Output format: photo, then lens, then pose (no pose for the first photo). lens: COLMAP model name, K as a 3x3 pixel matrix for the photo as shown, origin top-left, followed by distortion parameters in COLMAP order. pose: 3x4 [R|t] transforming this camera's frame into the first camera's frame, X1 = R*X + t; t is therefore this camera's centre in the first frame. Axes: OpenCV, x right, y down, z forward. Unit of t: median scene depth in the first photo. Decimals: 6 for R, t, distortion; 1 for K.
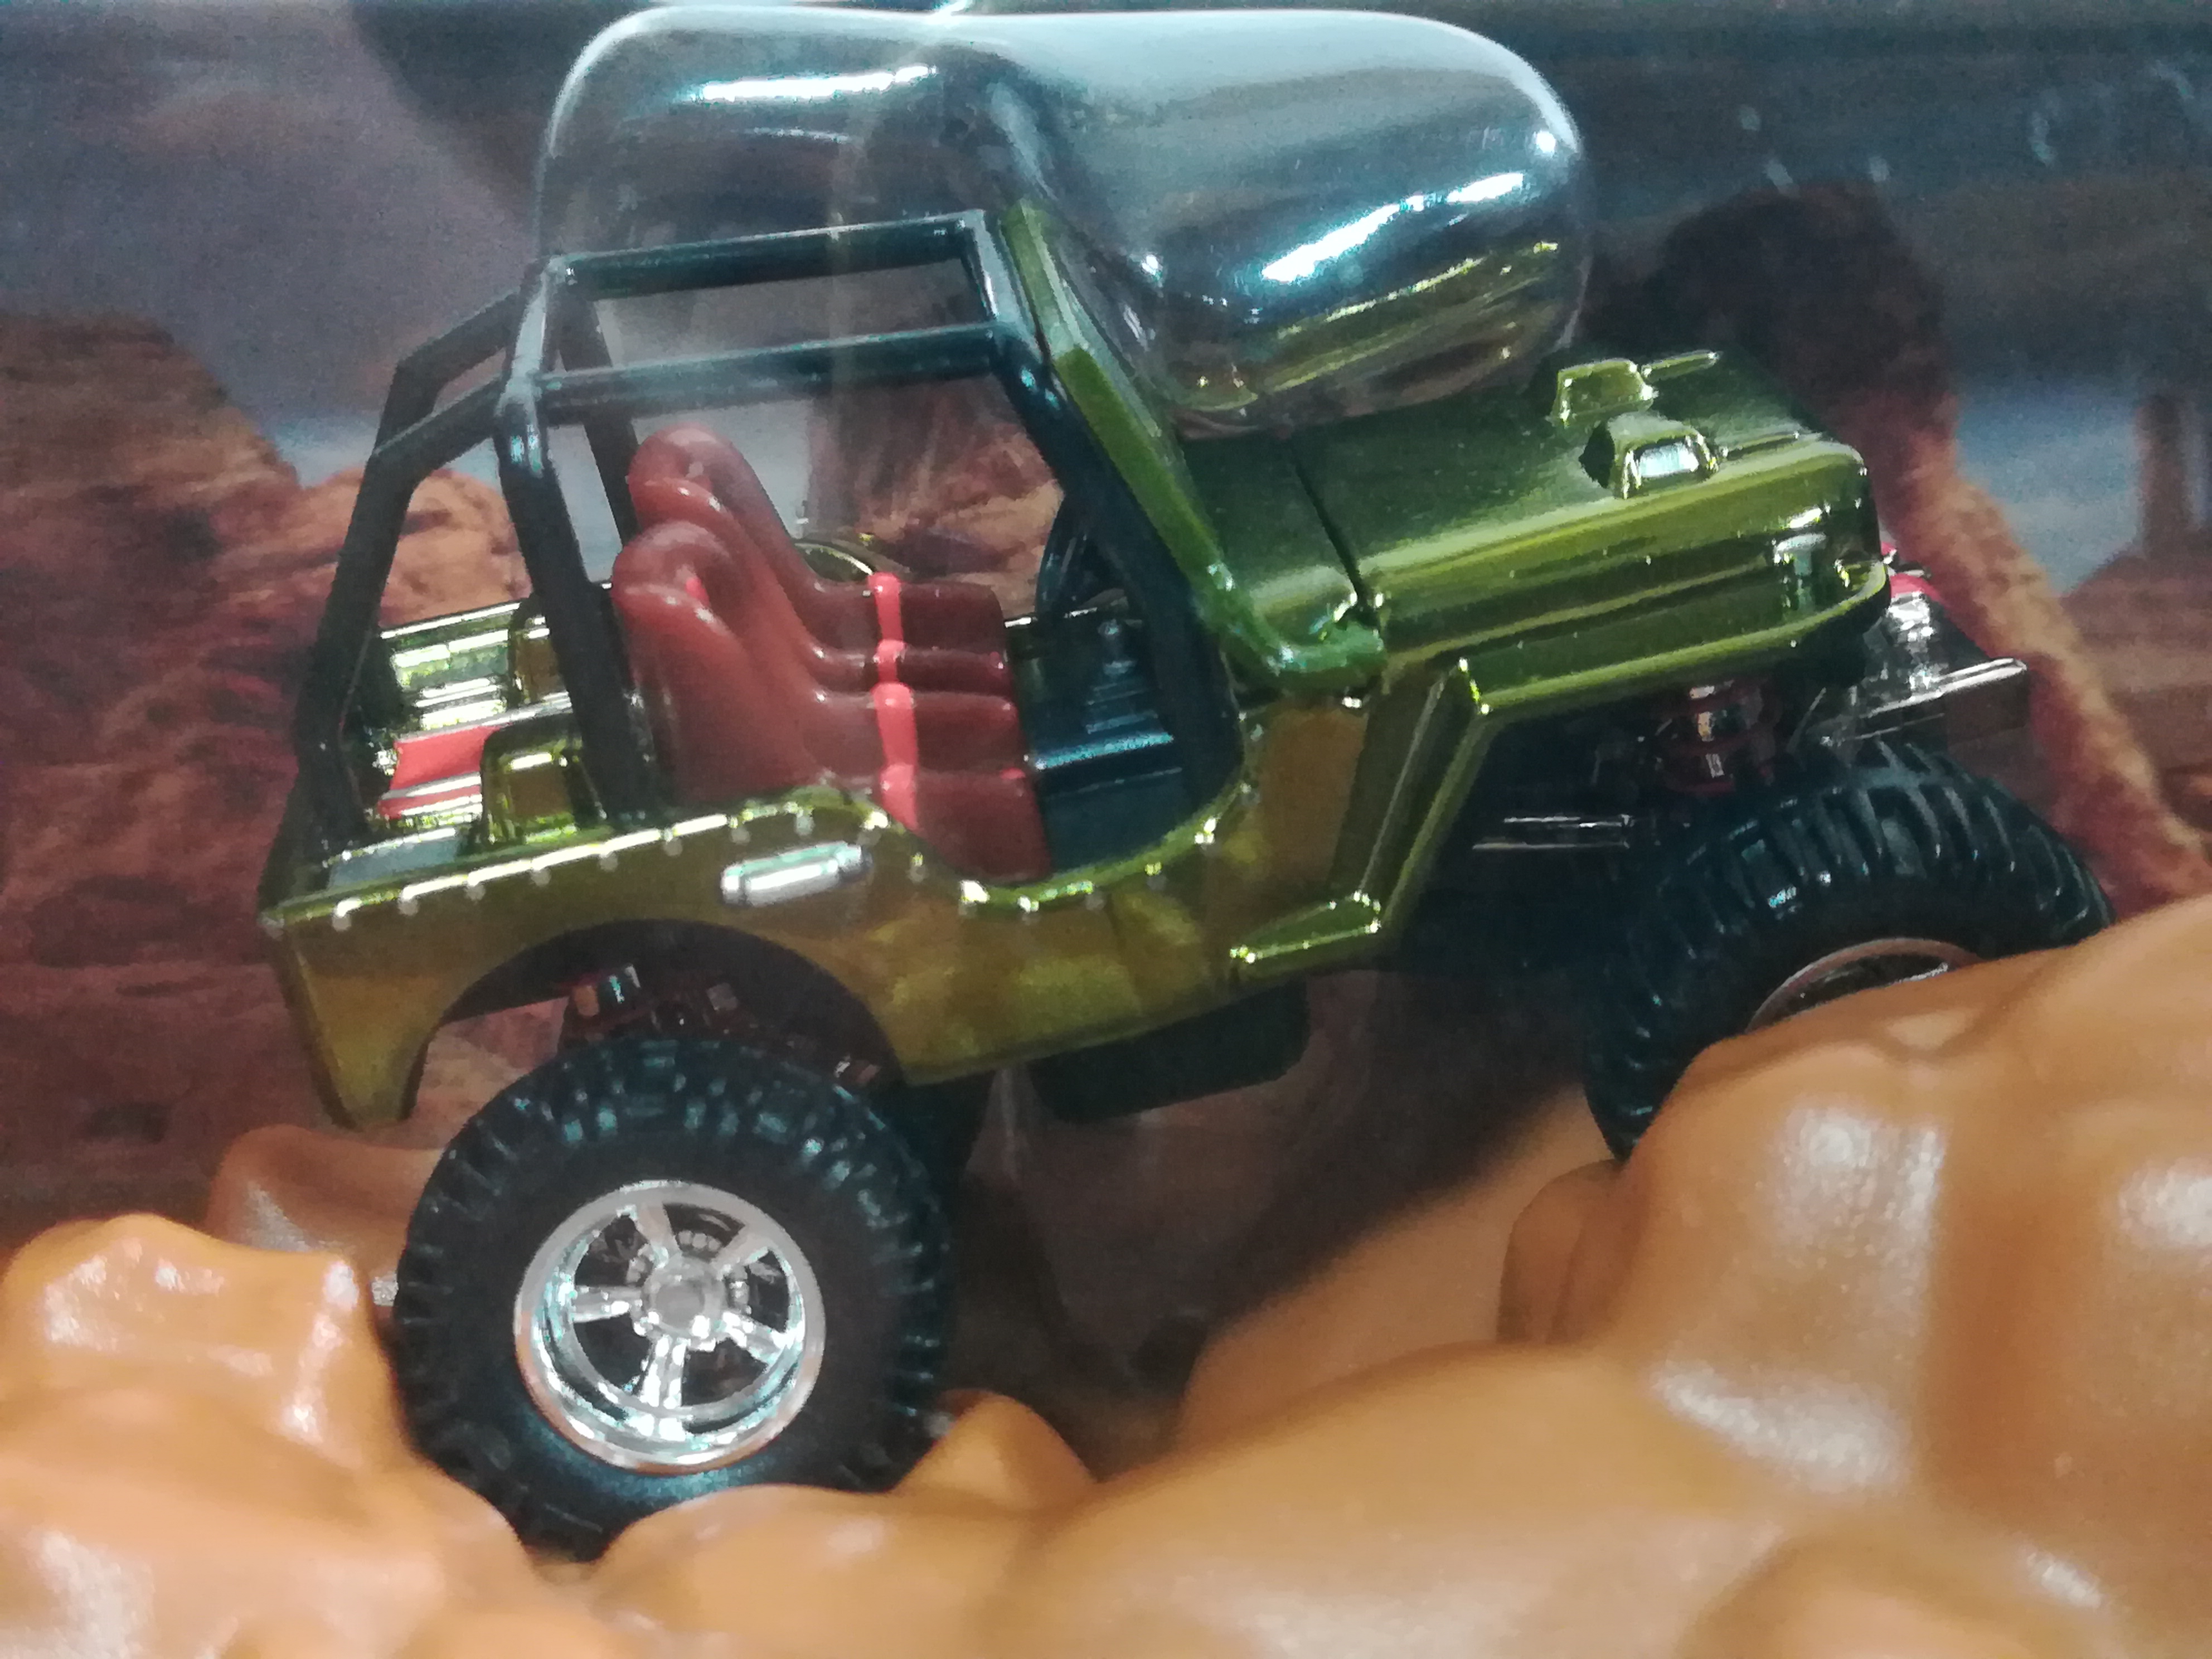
lens RADIAL K [[3348.7, 0, 1109.9], [0, 3348.7, 764.8], [0, 0, 1]] dist [0.031690, -0.075844]
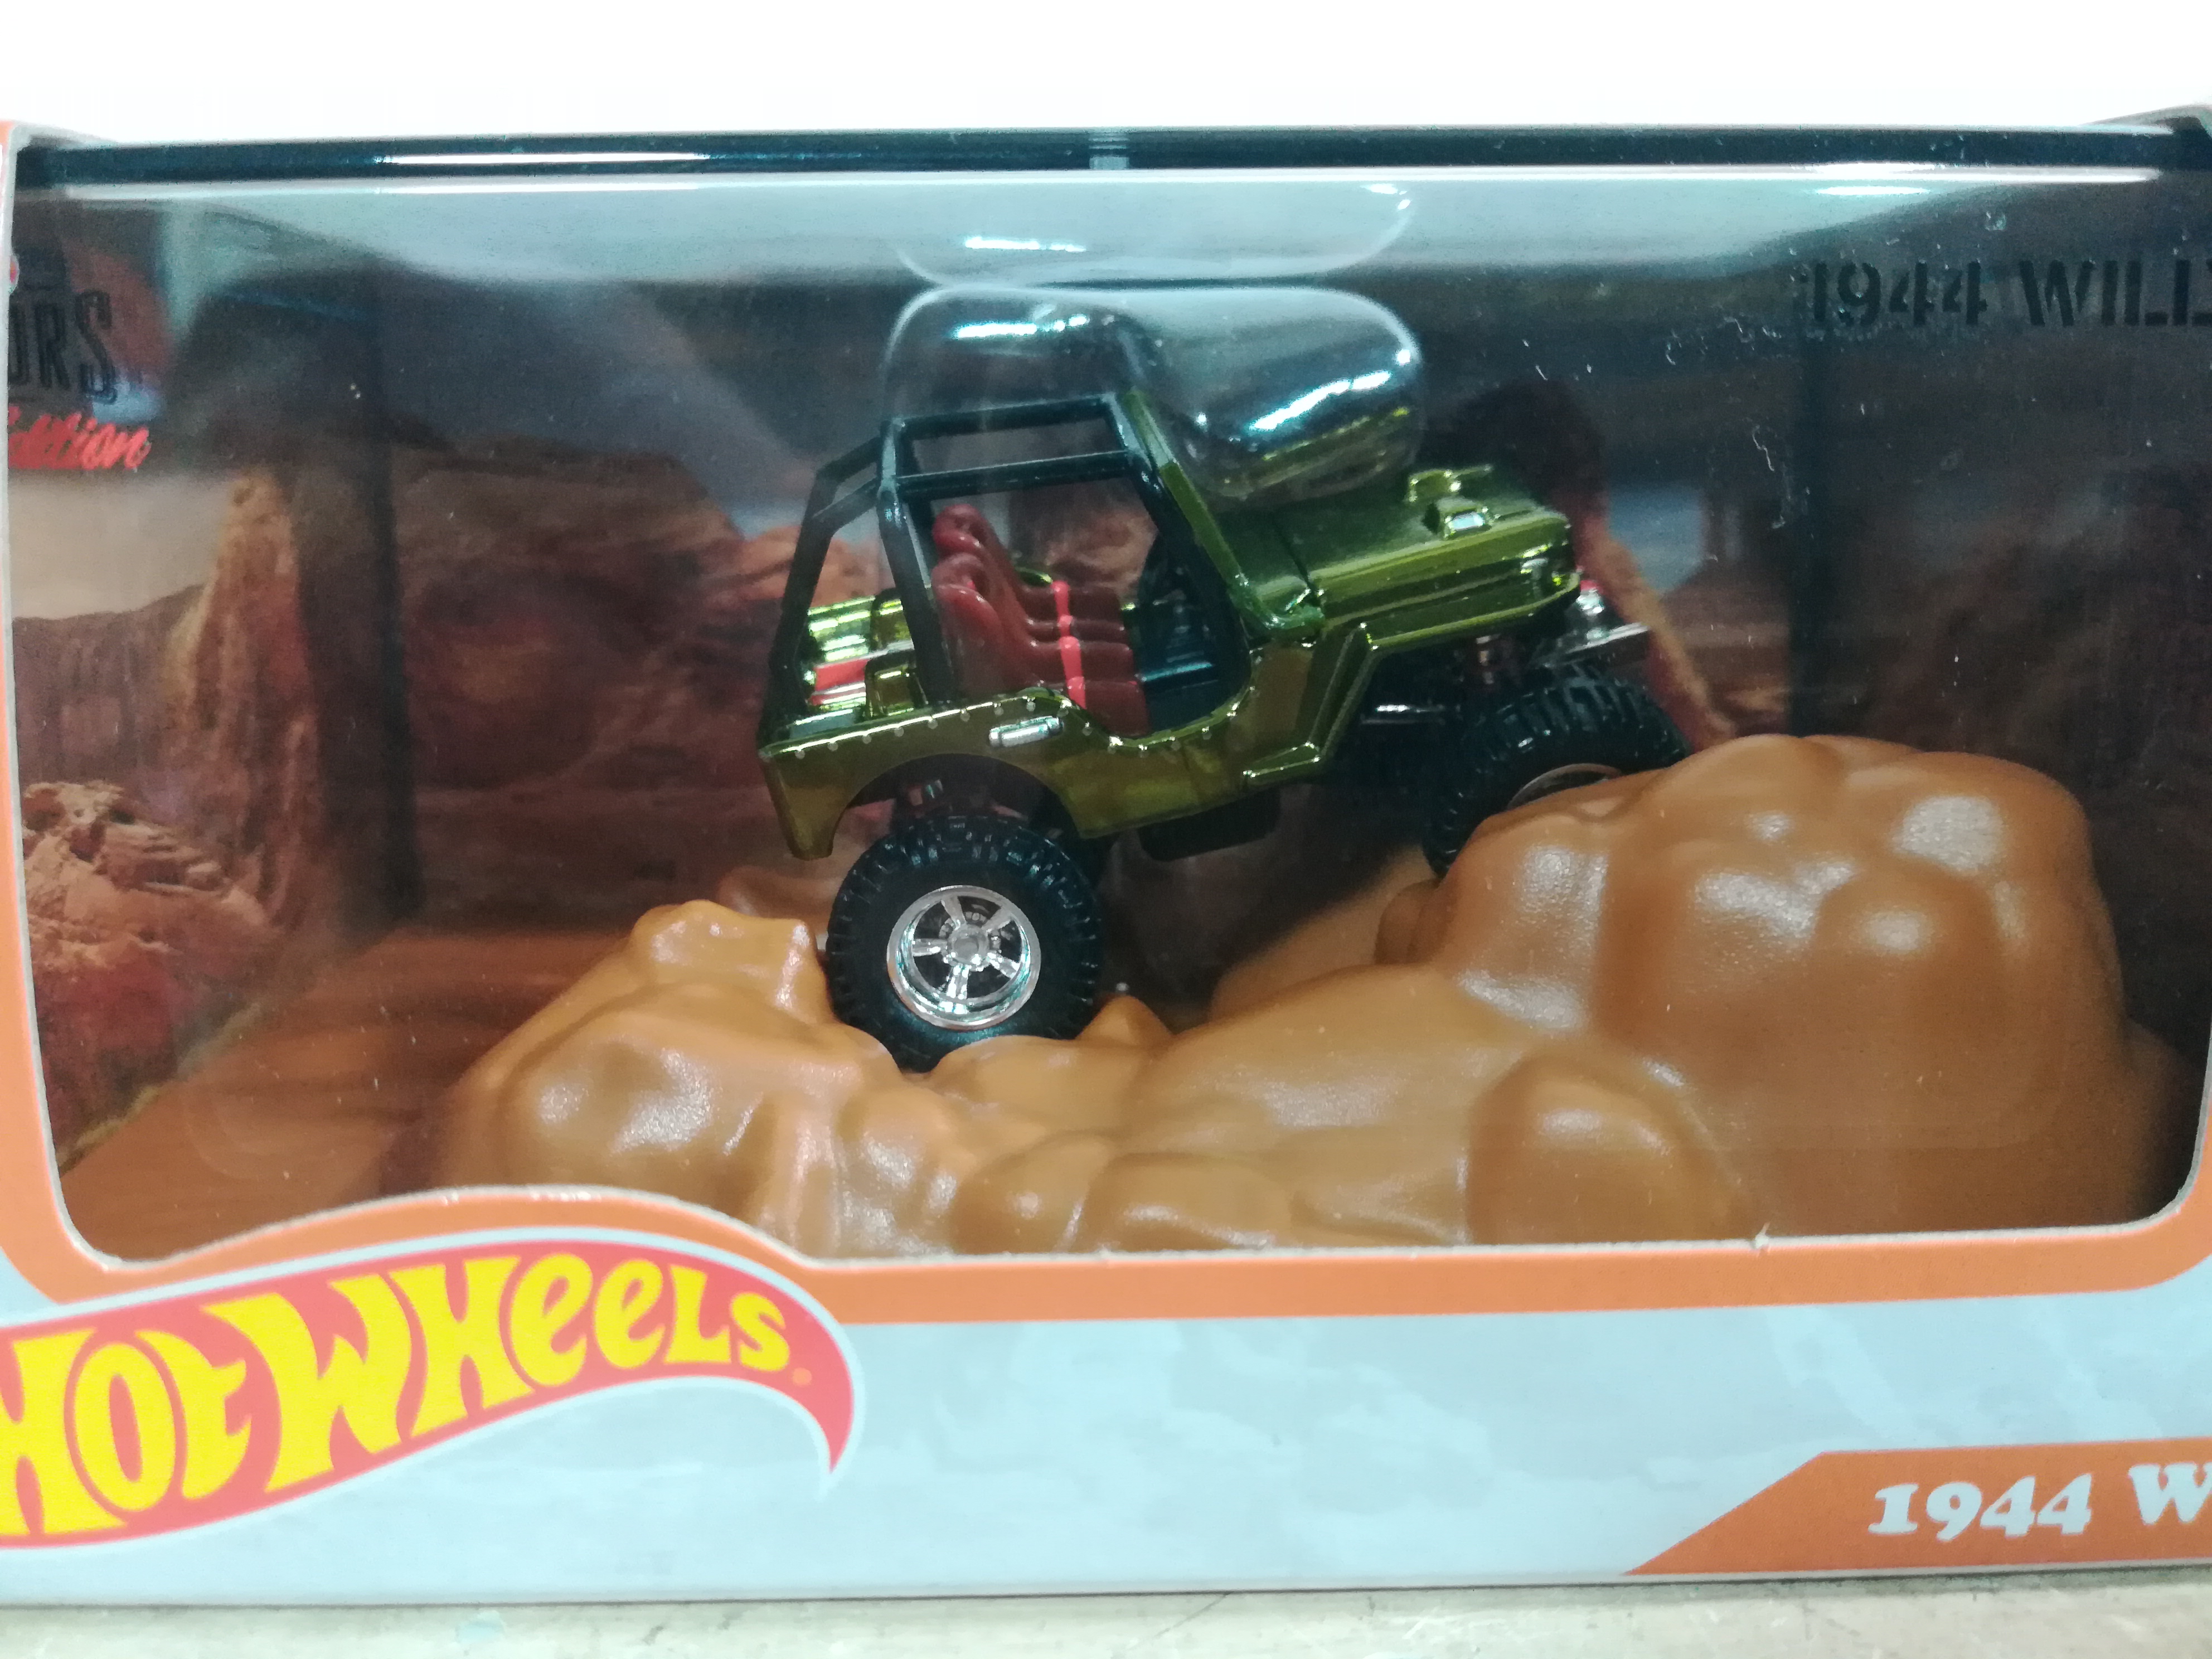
lens RADIAL K [[1816.1, 0, 1106.0], [0, 1816.1, 829.5], [0, 0, 1]] dist [0.042592, -0.149223]
pose [[0.999962, 0.000973, -0.008703, -0.035450], [-0.000381, 0.997699, 0.067797, 0.016997], [0.008749, -0.067791, 0.997661, -0.073802]]
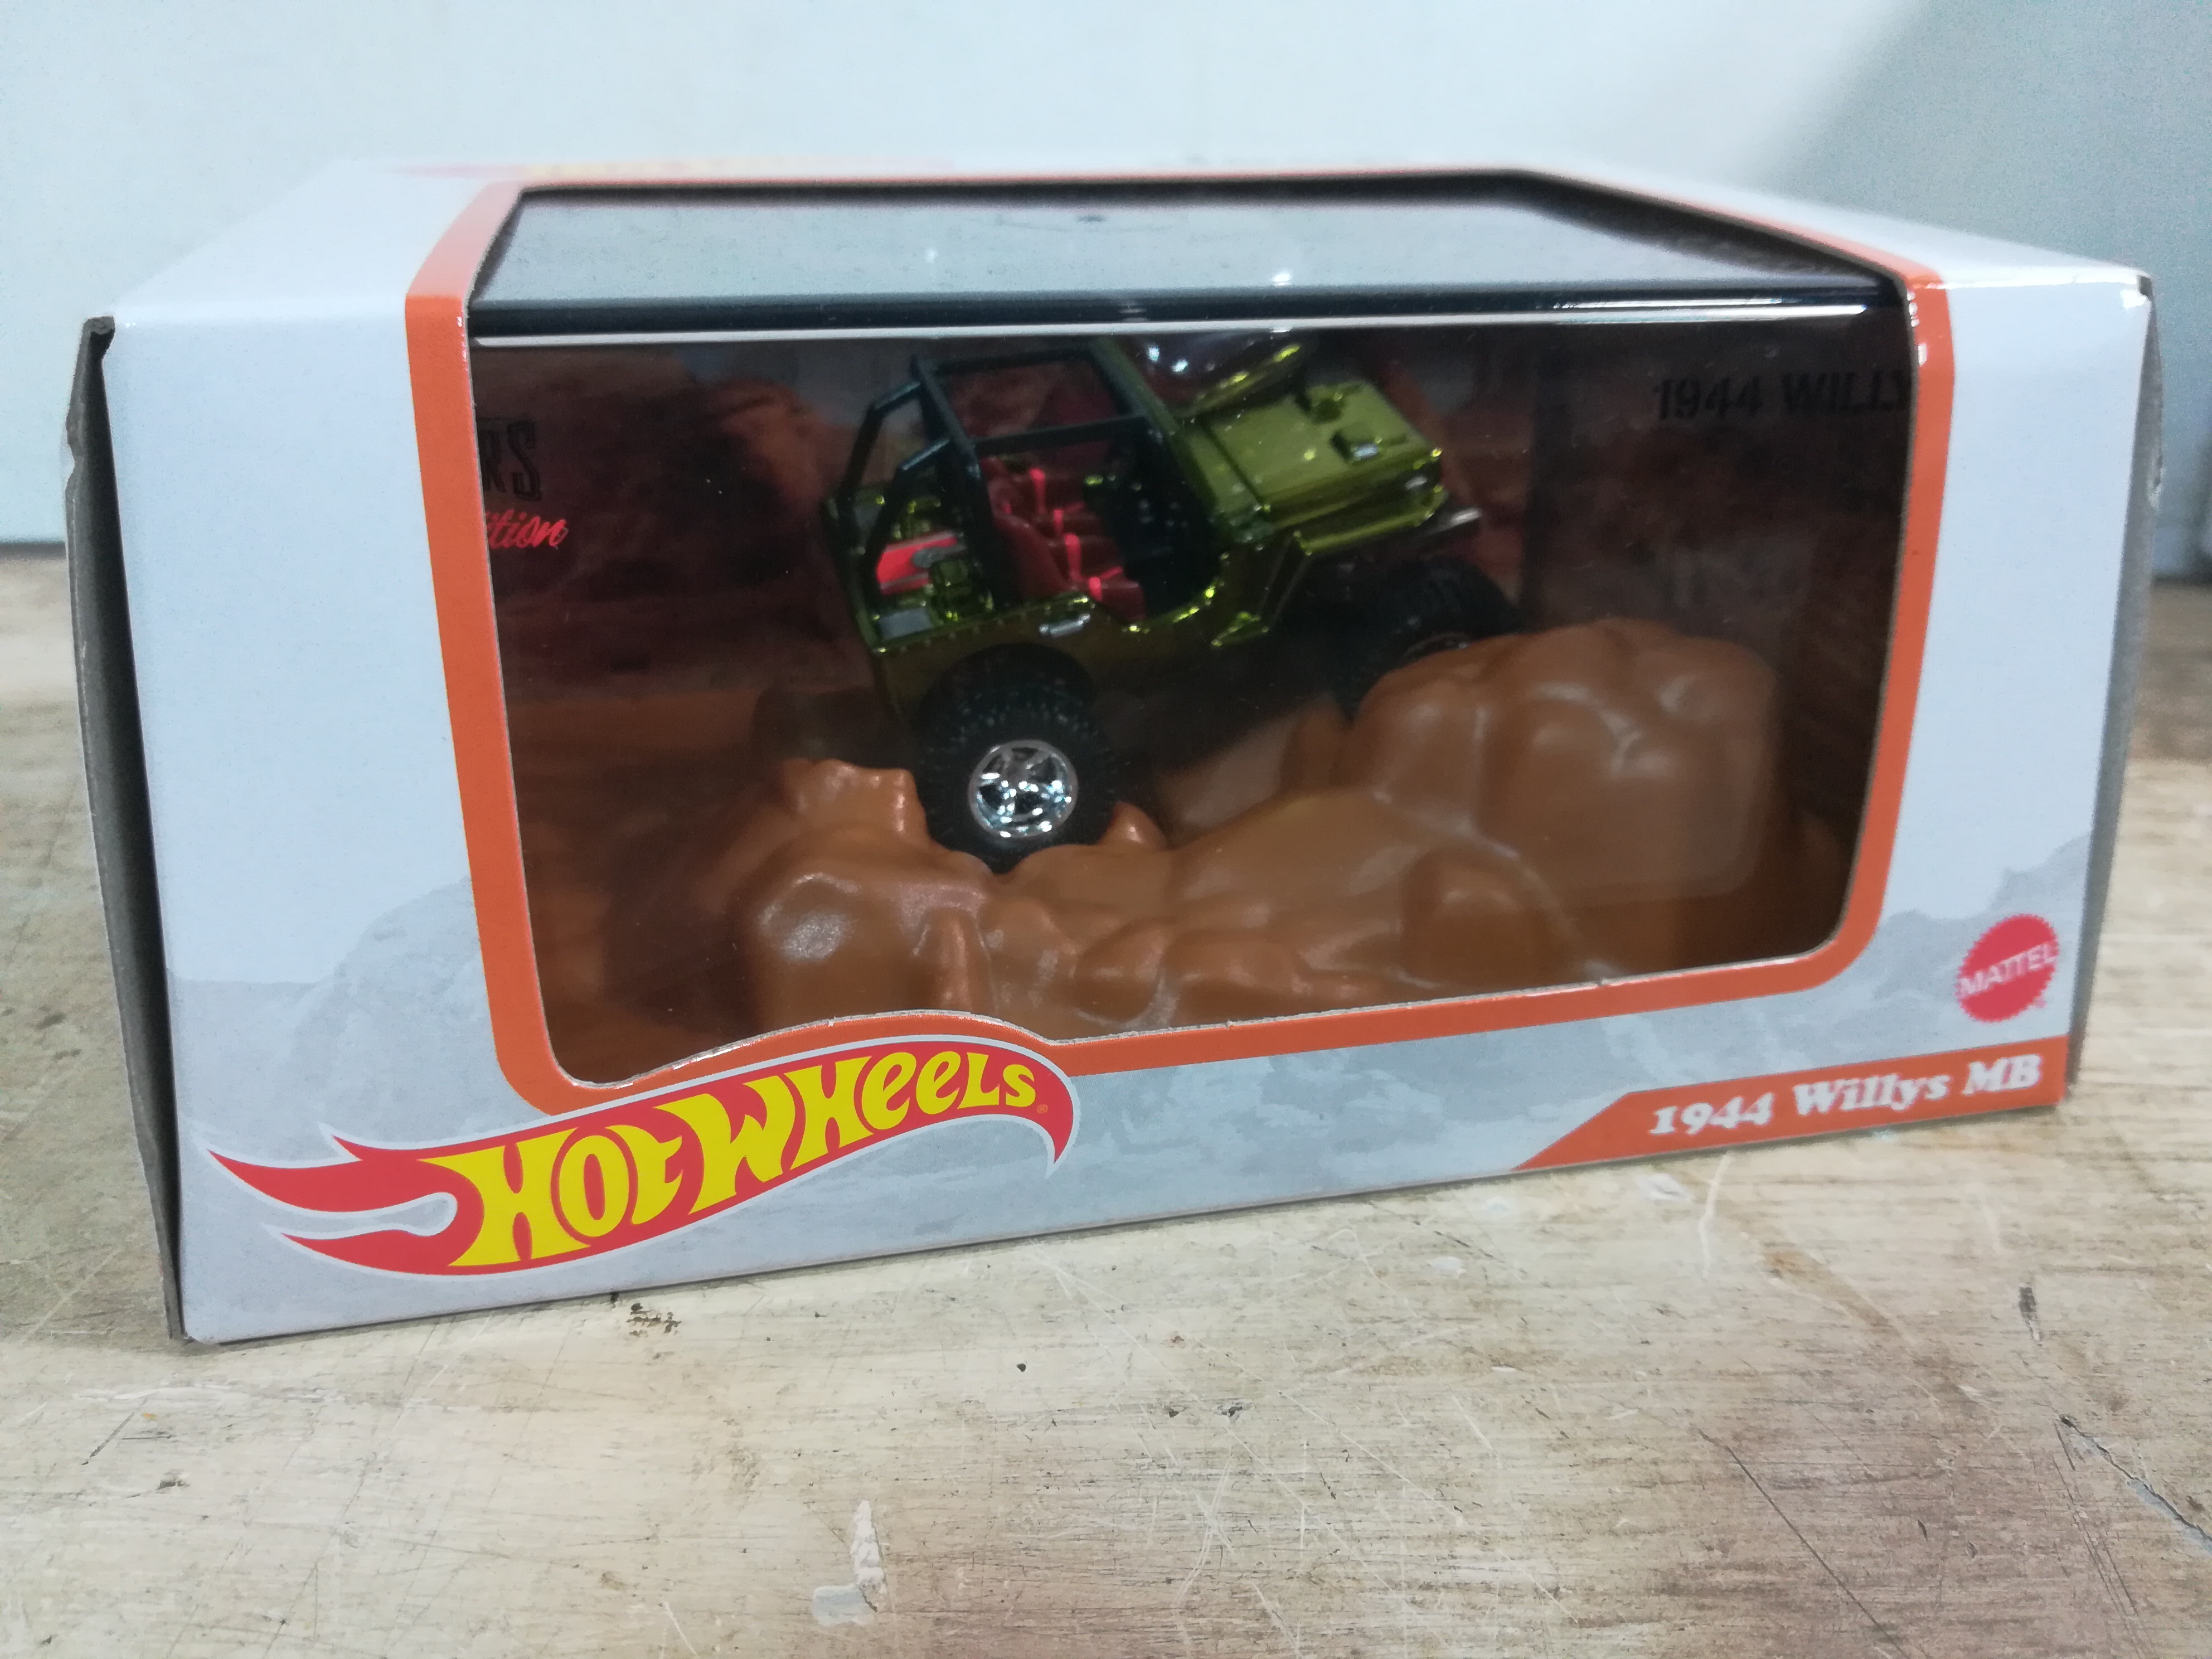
lens RADIAL K [[1816.1, 0, 1106.0], [0, 1816.1, 829.5], [0, 0, 1]] dist [0.042592, -0.149223]
pose [[0.978725, -0.061268, 0.195817, -0.343130], [0.001985, 0.957159, 0.289558, -0.223562], [-0.205169, -0.283008, 0.936916, -0.409861]]
